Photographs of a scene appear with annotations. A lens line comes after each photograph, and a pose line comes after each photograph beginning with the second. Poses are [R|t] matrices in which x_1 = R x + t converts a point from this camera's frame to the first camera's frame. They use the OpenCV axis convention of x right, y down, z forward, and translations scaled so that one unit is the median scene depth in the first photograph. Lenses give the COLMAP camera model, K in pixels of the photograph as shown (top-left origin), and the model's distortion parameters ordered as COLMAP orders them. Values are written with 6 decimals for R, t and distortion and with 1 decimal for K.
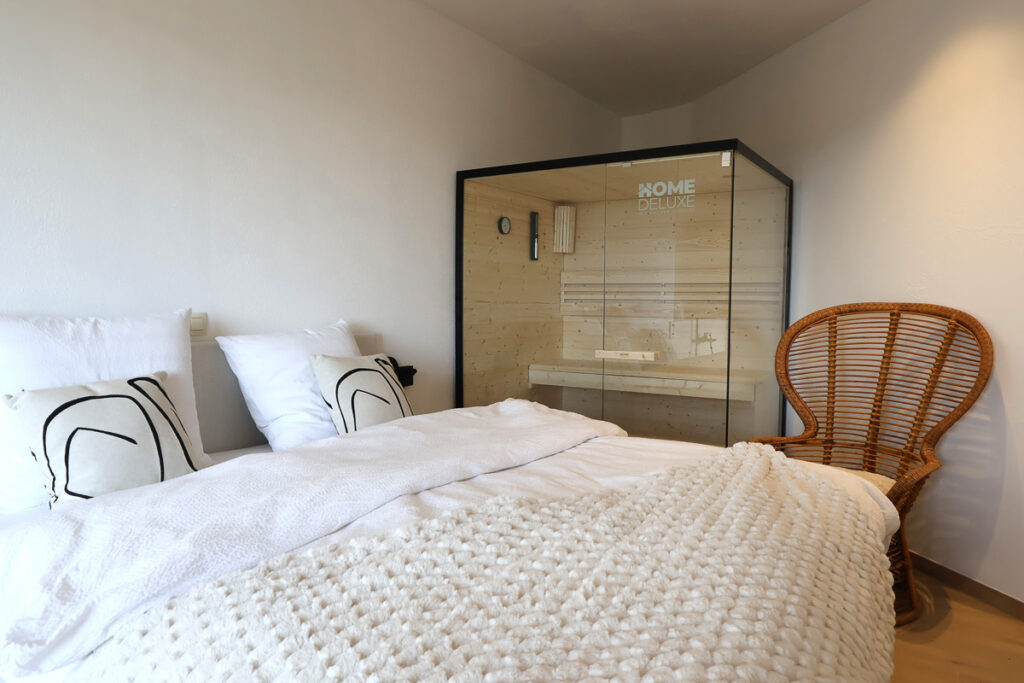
lens RADIAL K [[704.4, 0, 511.6], [0, 704.4, 340.2], [0, 0, 1]] dist [0.008036, 0.000213]
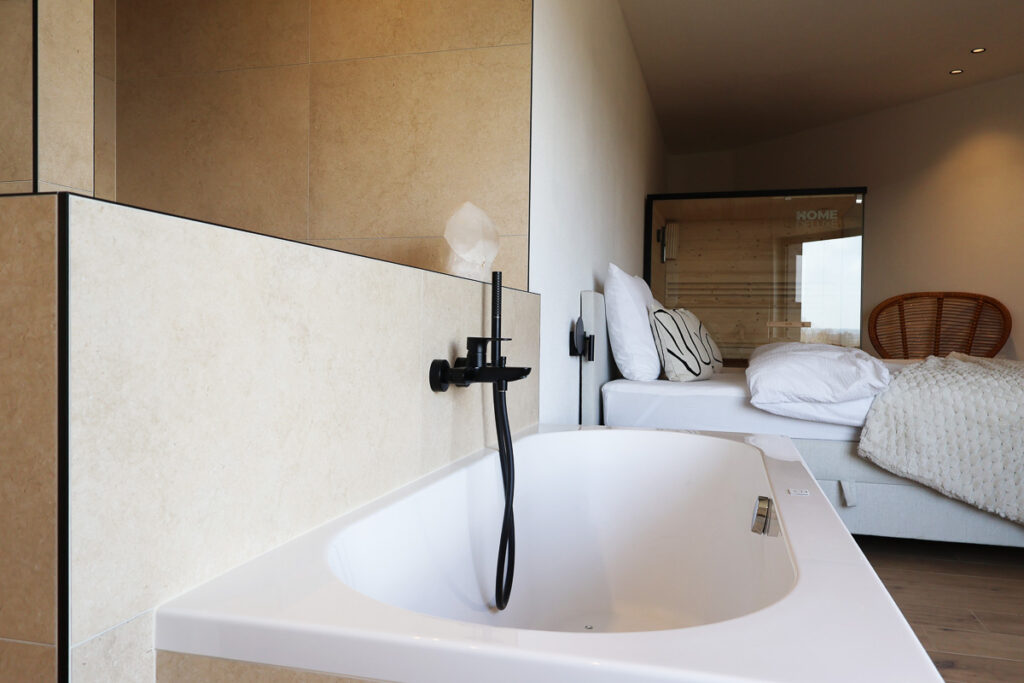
lens RADIAL K [[770.6, 0, 513.1], [0, 770.6, 342.7], [0, 0, 1]] dist [-0.005617, -0.001932]
pose [[0.951884, -0.001394, 0.306455, -0.906630], [0.012756, 0.999303, -0.035076, 0.109755], [-0.306192, 0.037297, 0.951239, -0.370939]]
